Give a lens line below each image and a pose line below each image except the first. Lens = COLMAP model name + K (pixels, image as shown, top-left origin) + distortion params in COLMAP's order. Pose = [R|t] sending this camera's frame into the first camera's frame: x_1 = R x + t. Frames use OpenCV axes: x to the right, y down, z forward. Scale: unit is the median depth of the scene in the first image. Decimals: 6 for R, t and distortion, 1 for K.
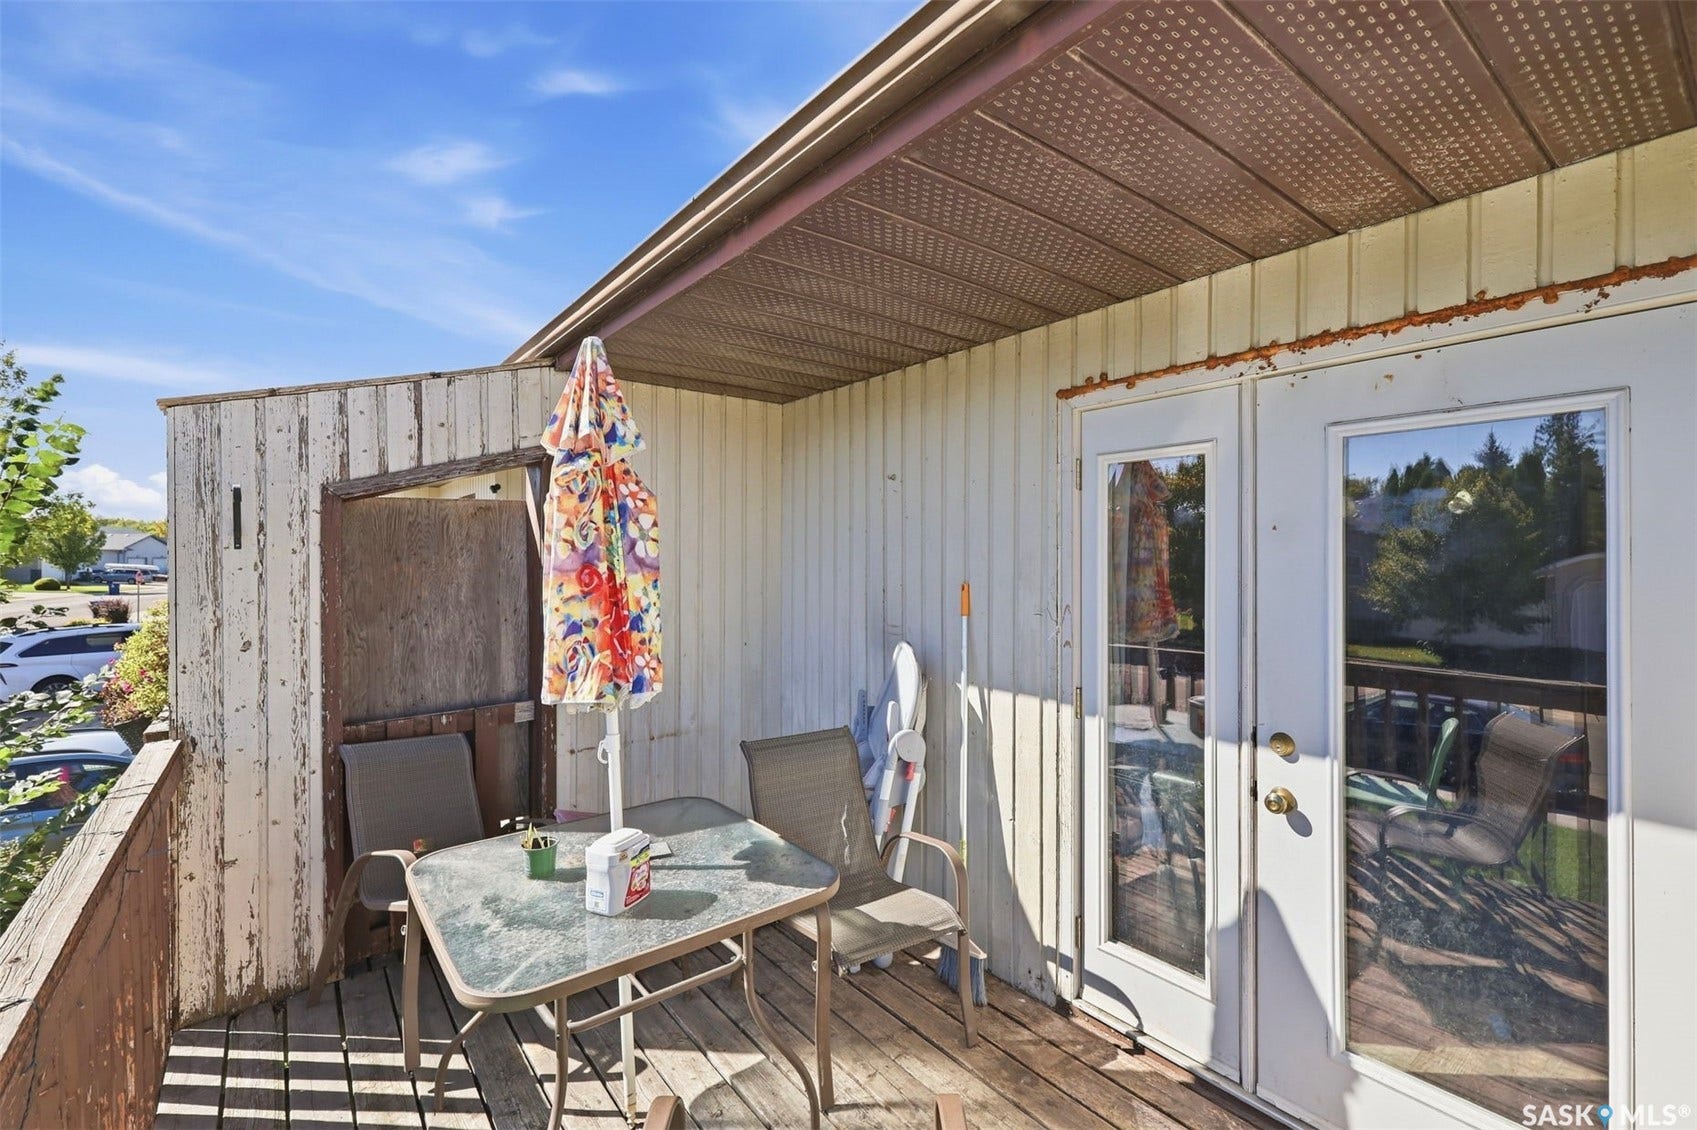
lens RADIAL K [[741.2, 0, 857.0], [0, 741.2, 564.7], [0, 0, 1]] dist [-0.000803, 0.000571]
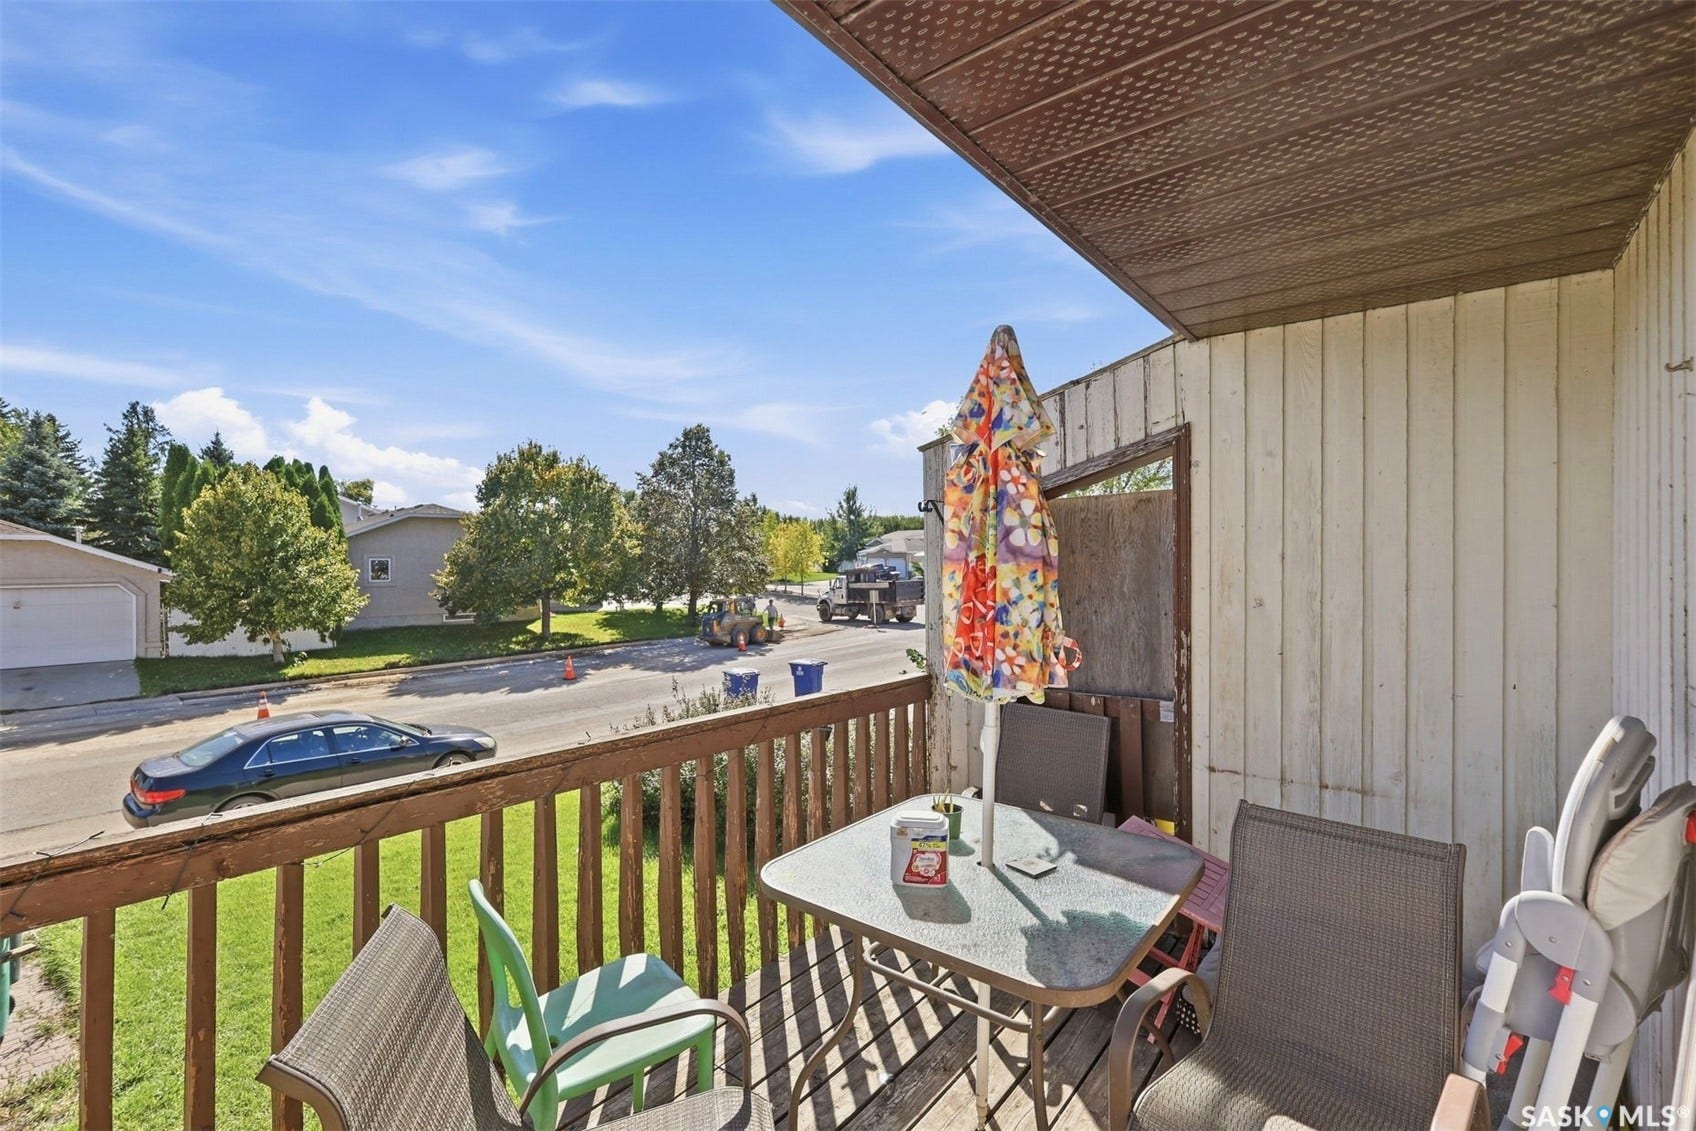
lens RADIAL K [[740.8, 0, 841.1], [0, 740.8, 560.2], [0, 0, 1]] dist [-0.000803, 0.000571]
pose [[0.221225, 0.002177, -0.975220, 0.459462], [-0.004239, 0.999990, 0.001271, 0.006451], [0.975214, 0.003853, 0.221232, 0.462010]]
